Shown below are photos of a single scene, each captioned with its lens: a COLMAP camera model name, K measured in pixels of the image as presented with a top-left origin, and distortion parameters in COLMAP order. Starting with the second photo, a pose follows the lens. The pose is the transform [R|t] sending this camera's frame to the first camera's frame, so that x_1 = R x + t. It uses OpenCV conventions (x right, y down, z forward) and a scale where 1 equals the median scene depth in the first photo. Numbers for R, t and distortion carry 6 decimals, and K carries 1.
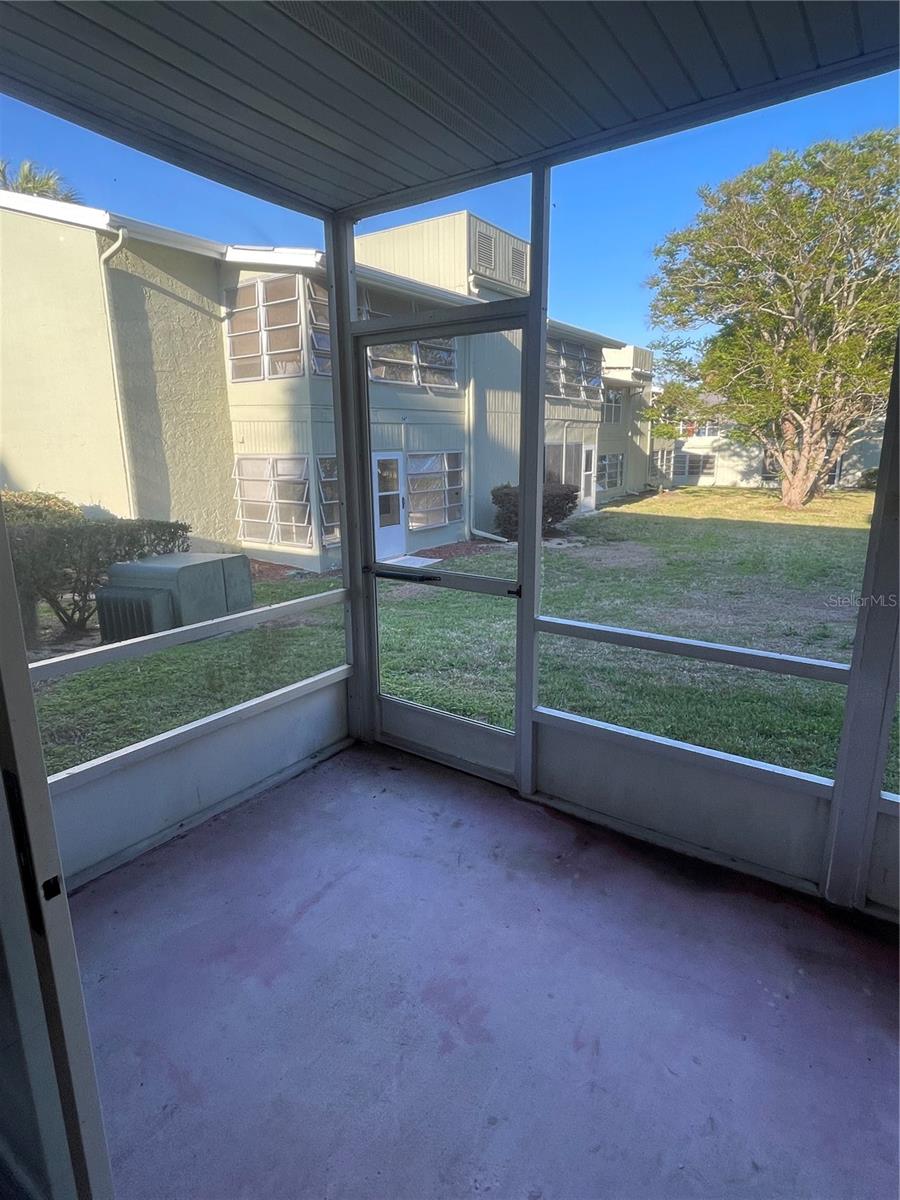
lens RADIAL K [[646.3, 0, 444.2], [0, 646.3, 596.9], [0, 0, 1]] dist [-0.007002, -0.001572]
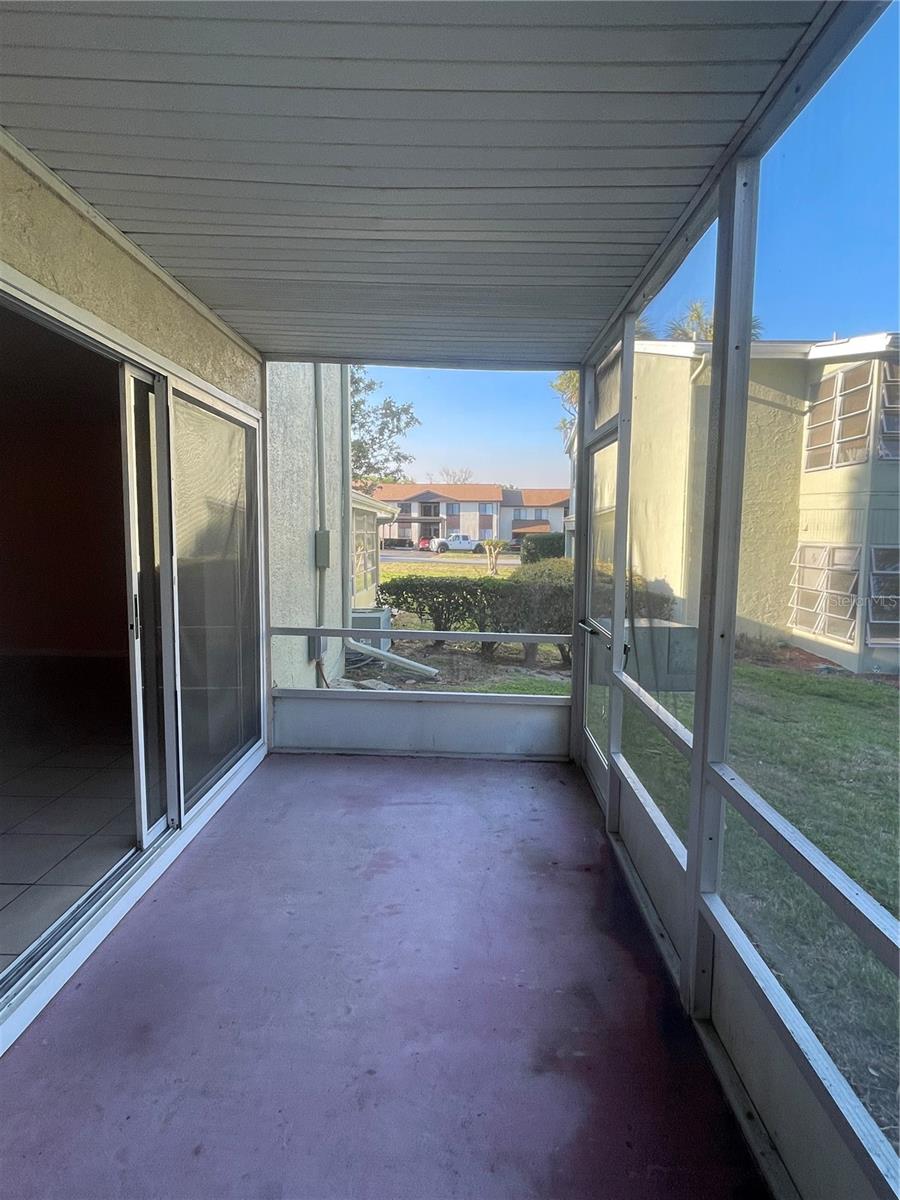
lens RADIAL K [[646.3, 0, 453.1], [0, 646.3, 599.2], [0, 0, 1]] dist [-0.007002, -0.001572]
pose [[0.562841, 0.105323, -0.819828, 0.226810], [-0.209245, 0.977697, -0.018050, -0.003612], [0.799642, 0.181704, 0.572326, 0.016278]]
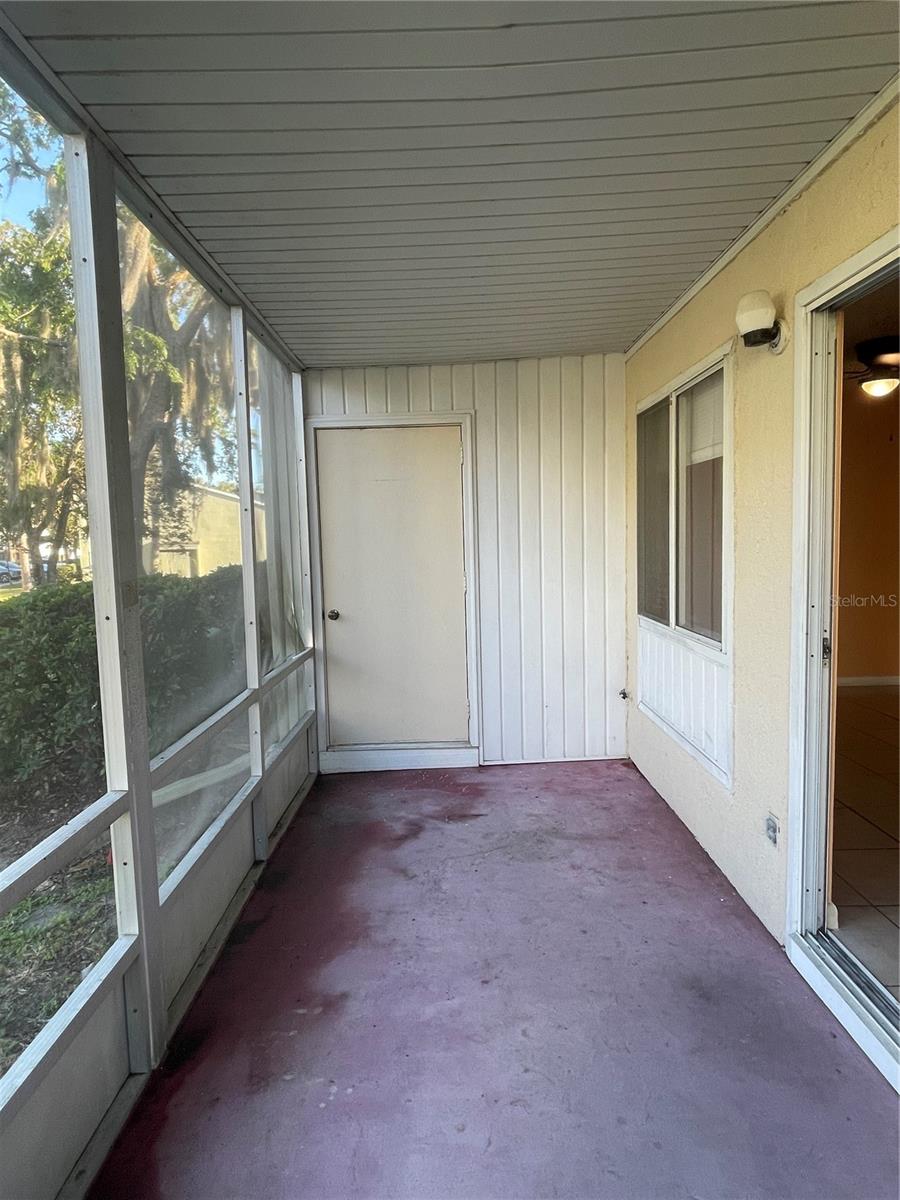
lens RADIAL K [[646.3, 0, 446.9], [0, 646.3, 598.4], [0, 0, 1]] dist [-0.007002, -0.001572]
pose [[-0.578077, -0.046293, 0.814668, -0.054657], [0.218128, 0.953289, 0.208950, -0.040084], [-0.786287, 0.298492, -0.540976, 0.195850]]
